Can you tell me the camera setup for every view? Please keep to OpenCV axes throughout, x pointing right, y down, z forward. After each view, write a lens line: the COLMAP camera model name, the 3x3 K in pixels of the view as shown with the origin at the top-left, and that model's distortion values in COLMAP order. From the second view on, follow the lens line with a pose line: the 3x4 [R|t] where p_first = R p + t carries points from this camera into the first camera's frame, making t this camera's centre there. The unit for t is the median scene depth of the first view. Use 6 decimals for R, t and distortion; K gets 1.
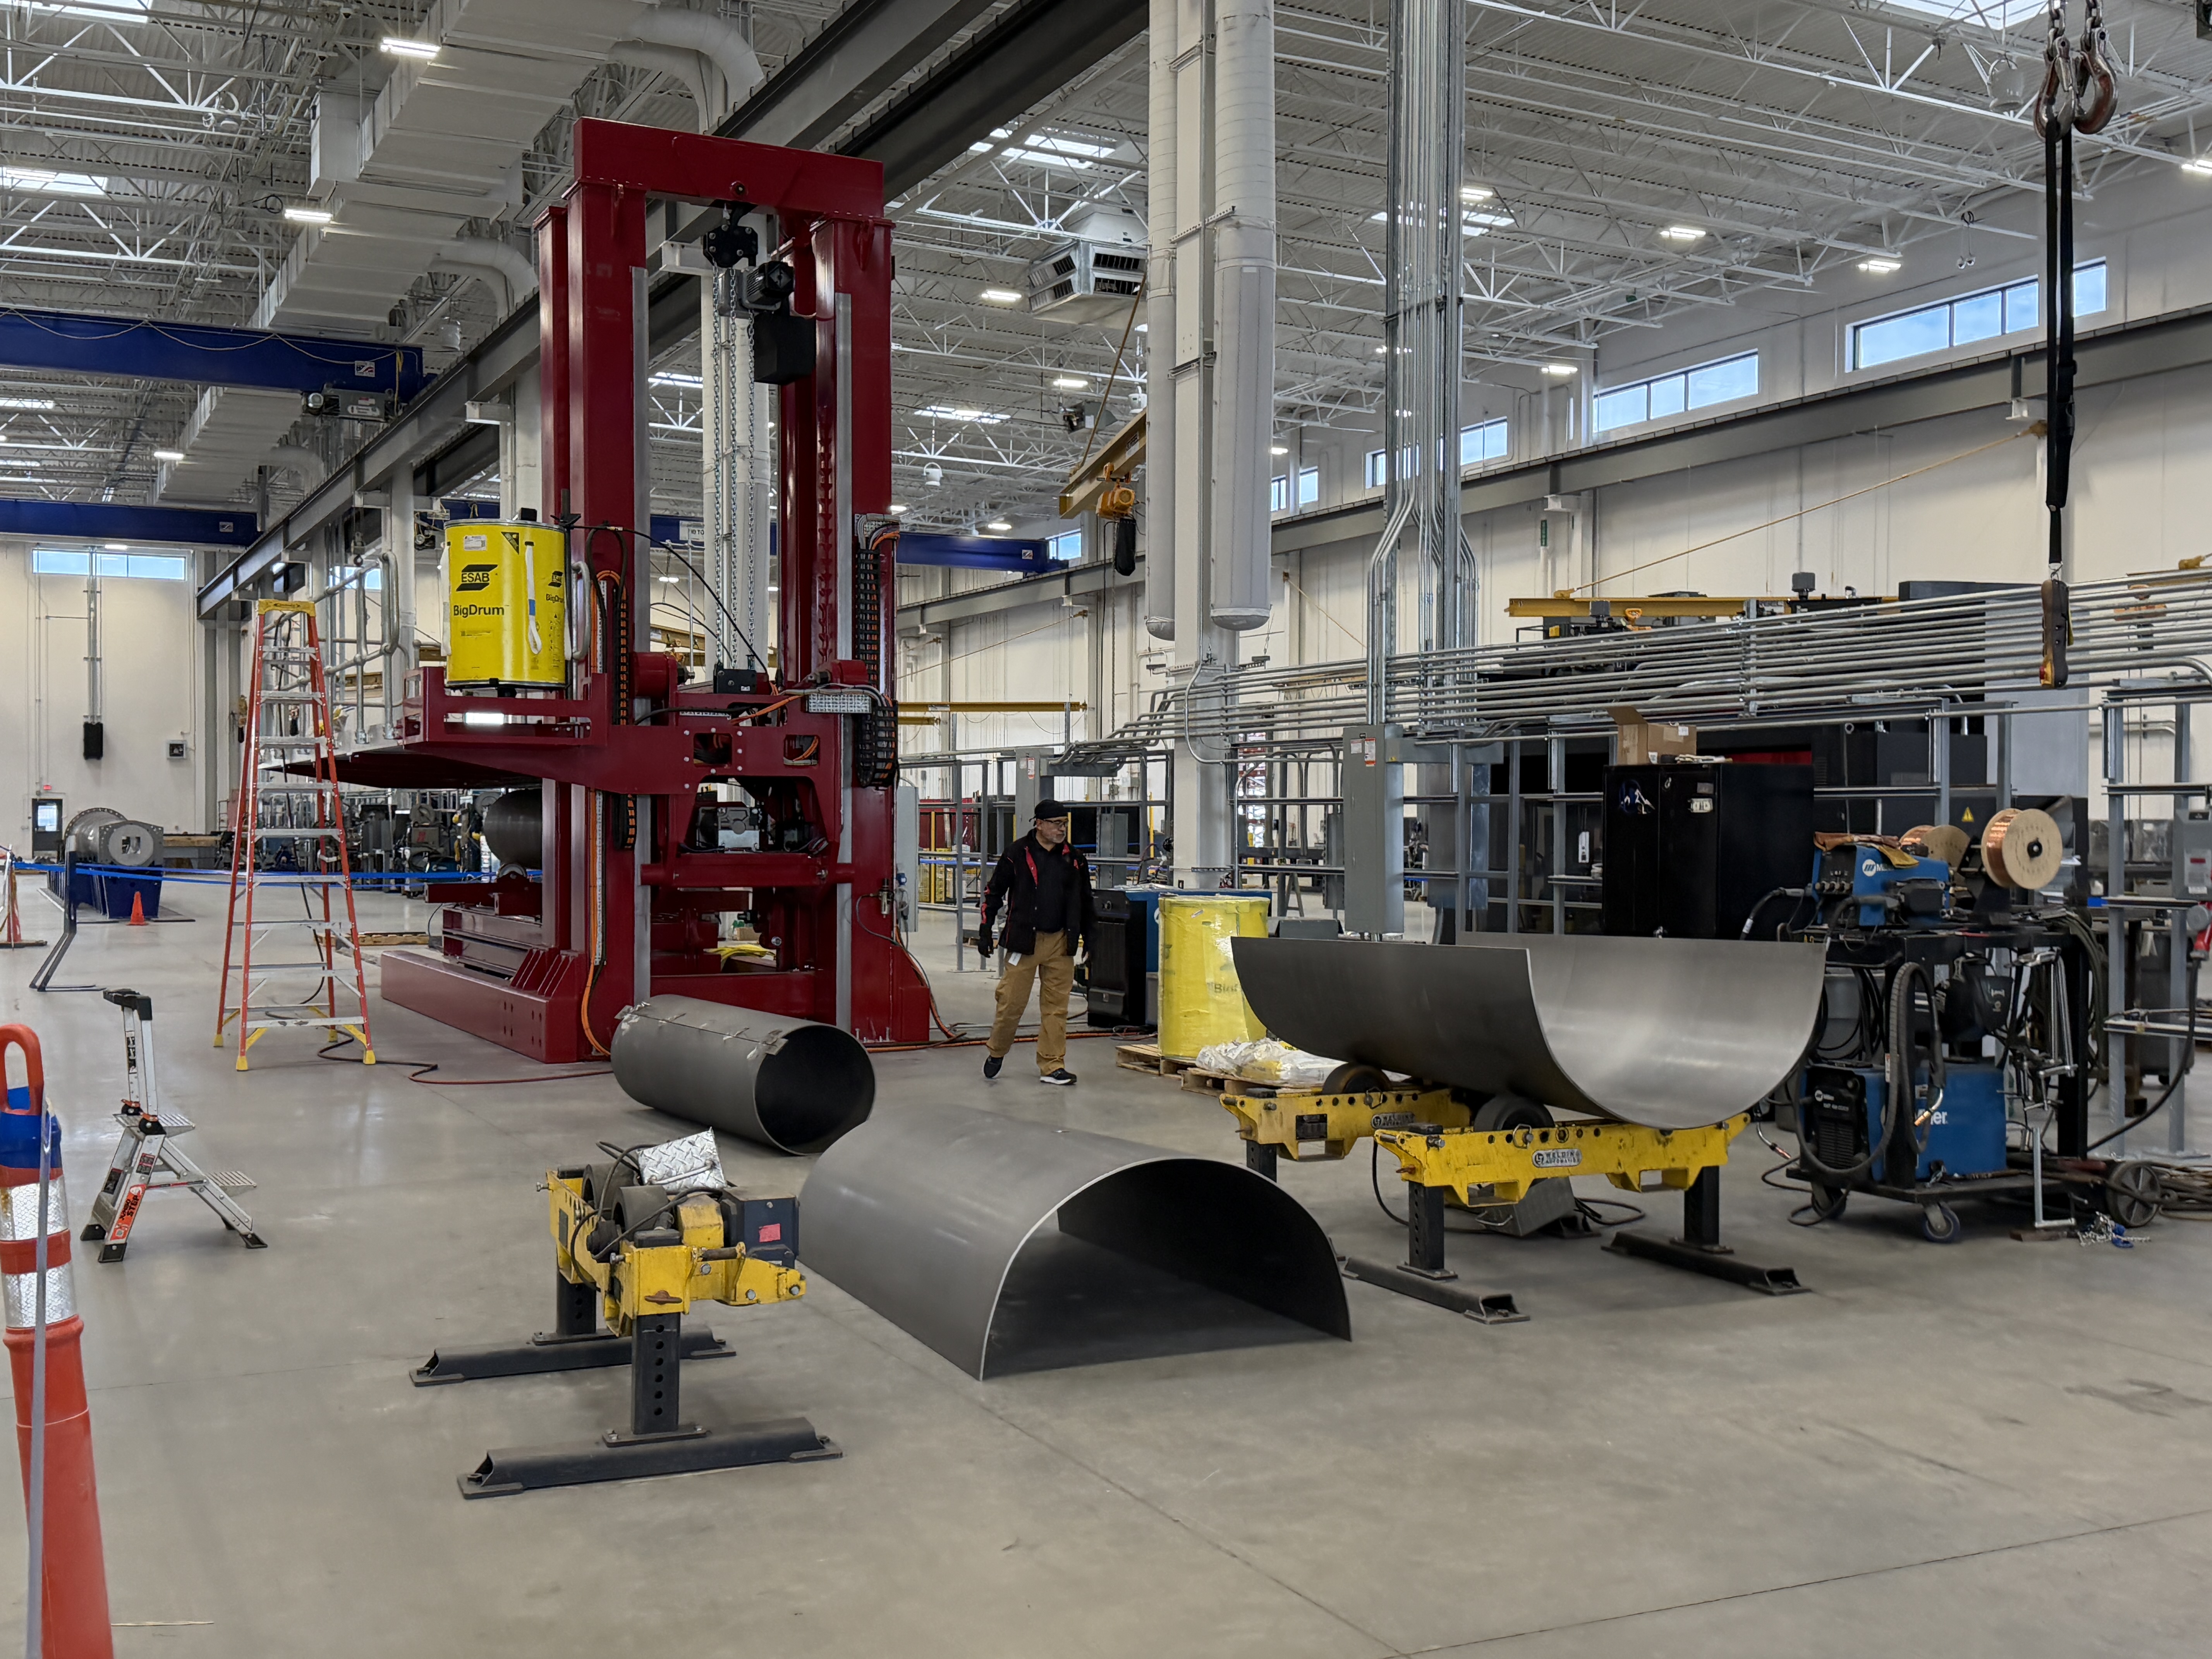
lens RADIAL K [[2283.5, 0, 1106.0], [0, 2283.5, 829.5], [0, 0, 1]] dist [0.004545, 0.000827]
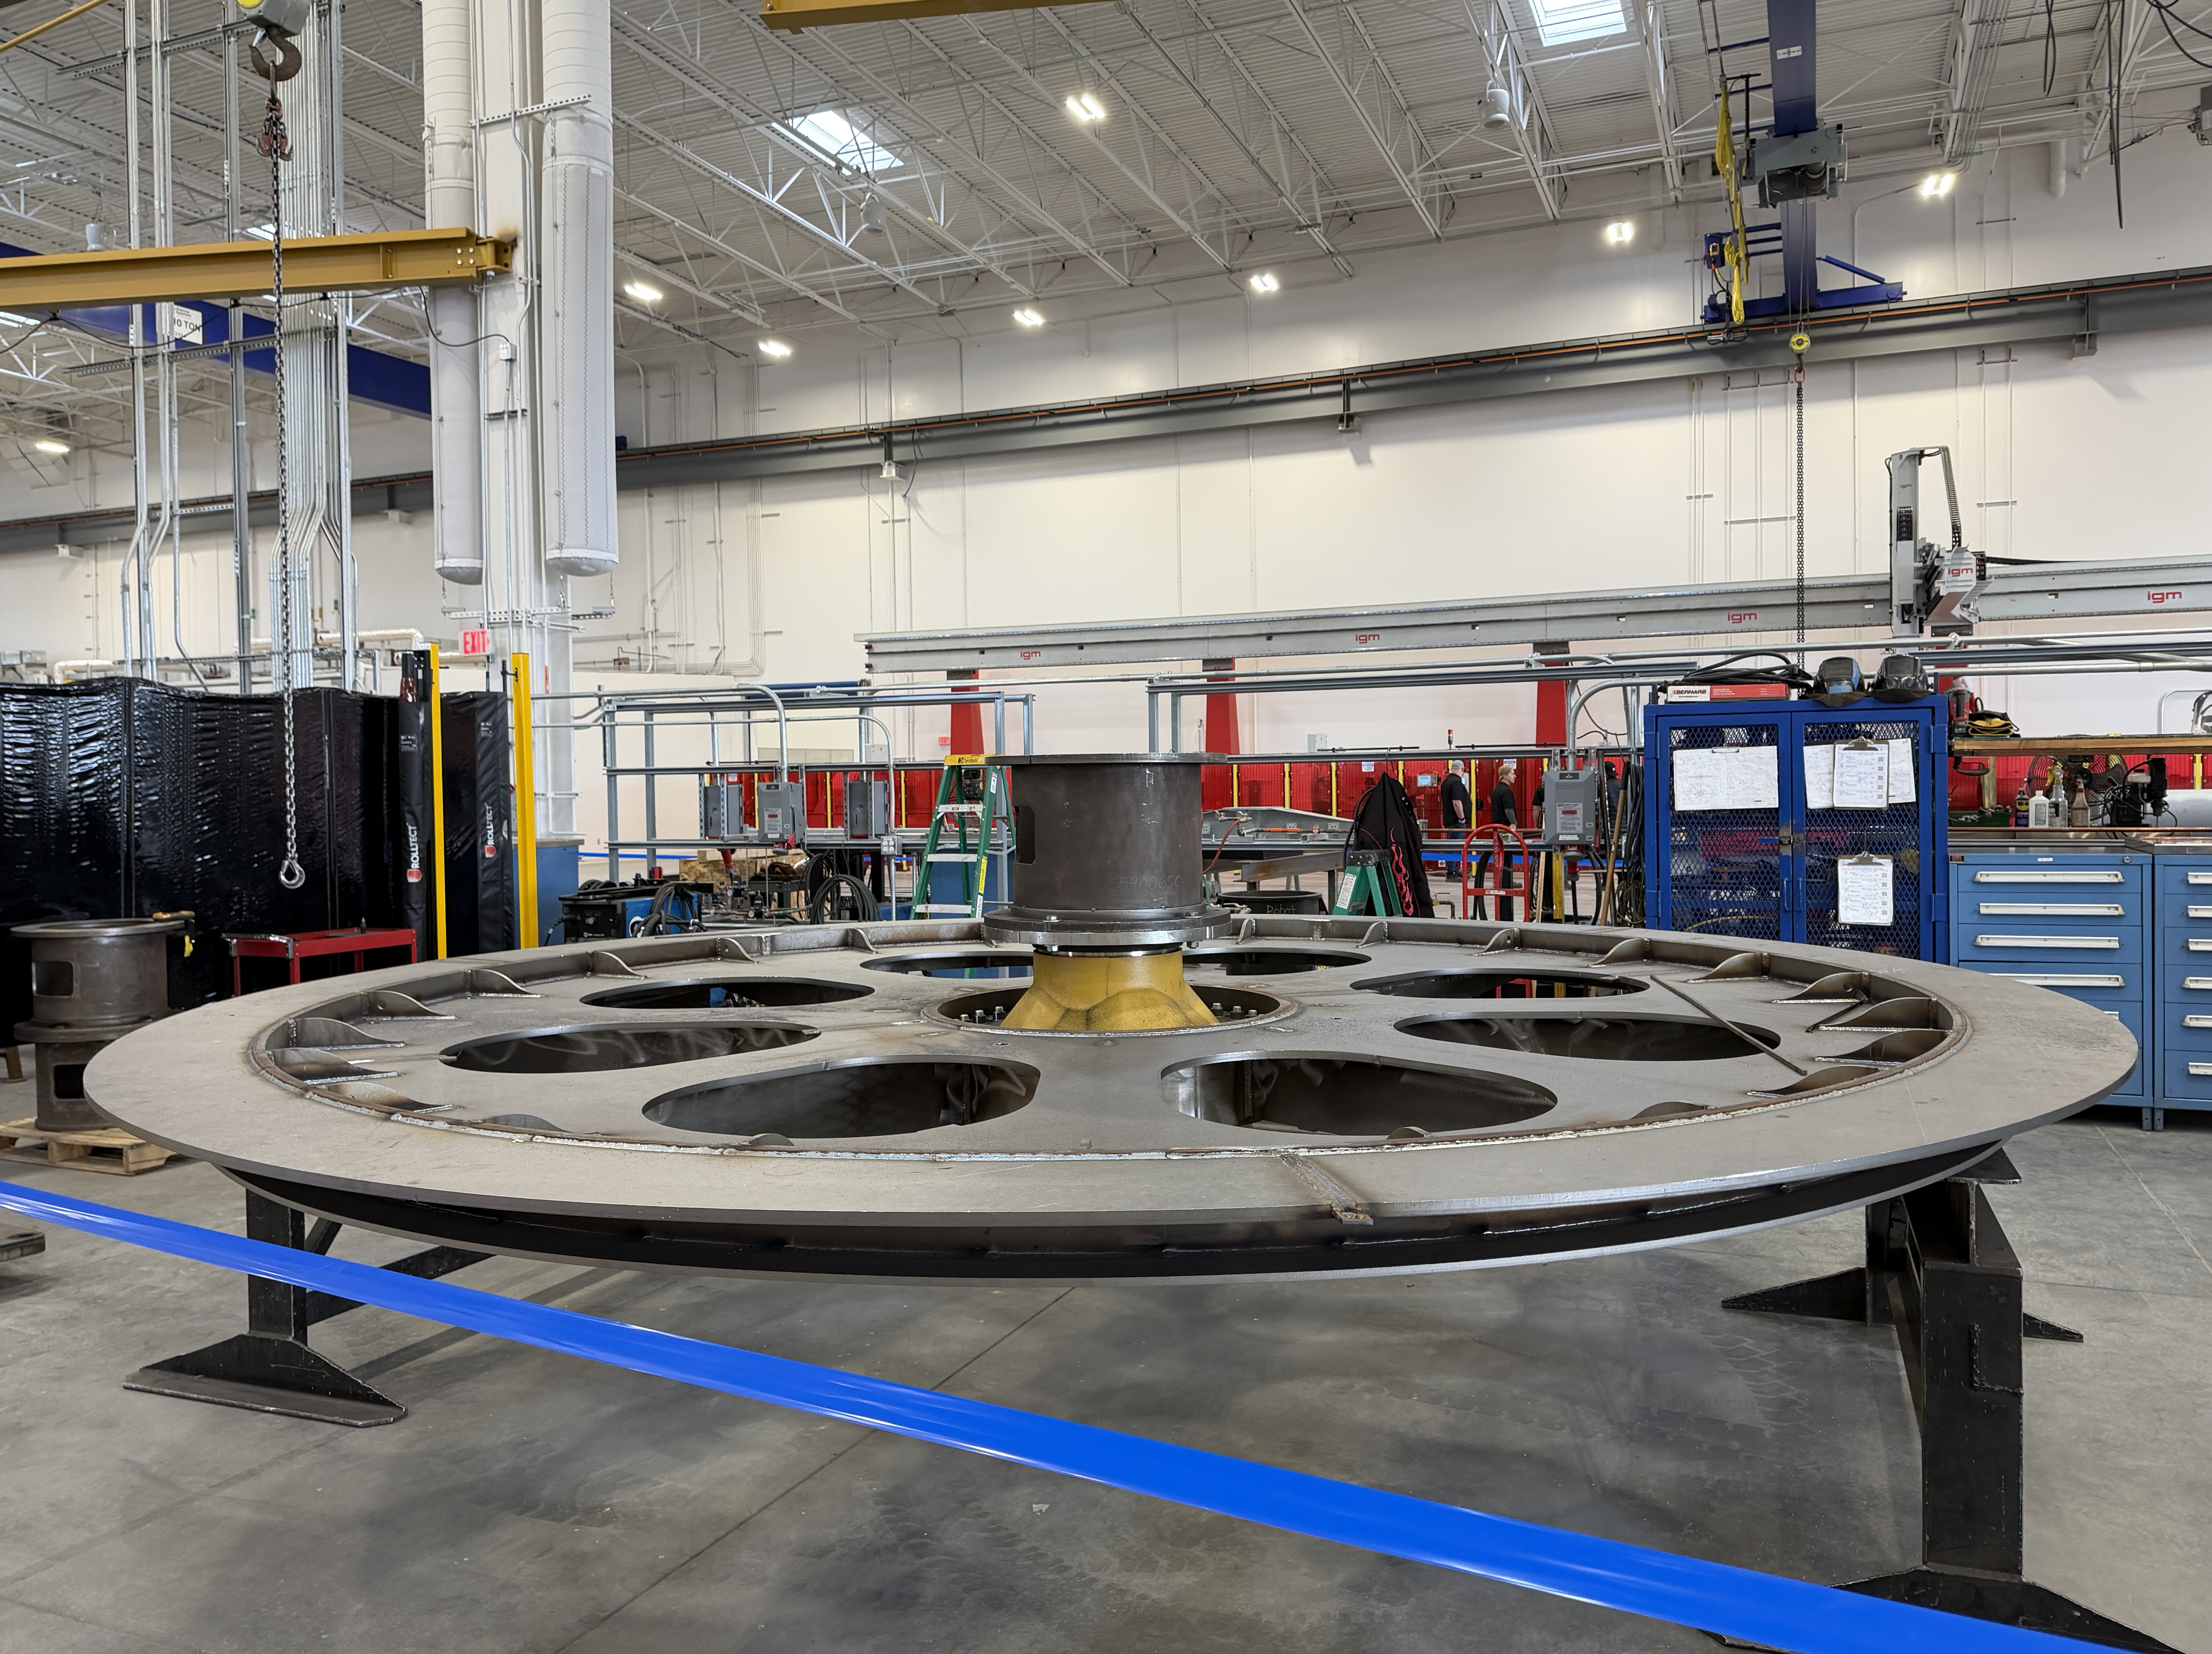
lens RADIAL K [[1637.1, 0, 1106.0], [0, 1637.1, 827.0], [0, 0, 1]] dist [0.000300, 0.000334]
pose [[0.752939, -0.027206, 0.657528, -0.205822], [0.016940, 0.999615, 0.021962, -0.001381], [-0.657872, -0.005397, 0.753110, 0.375115]]
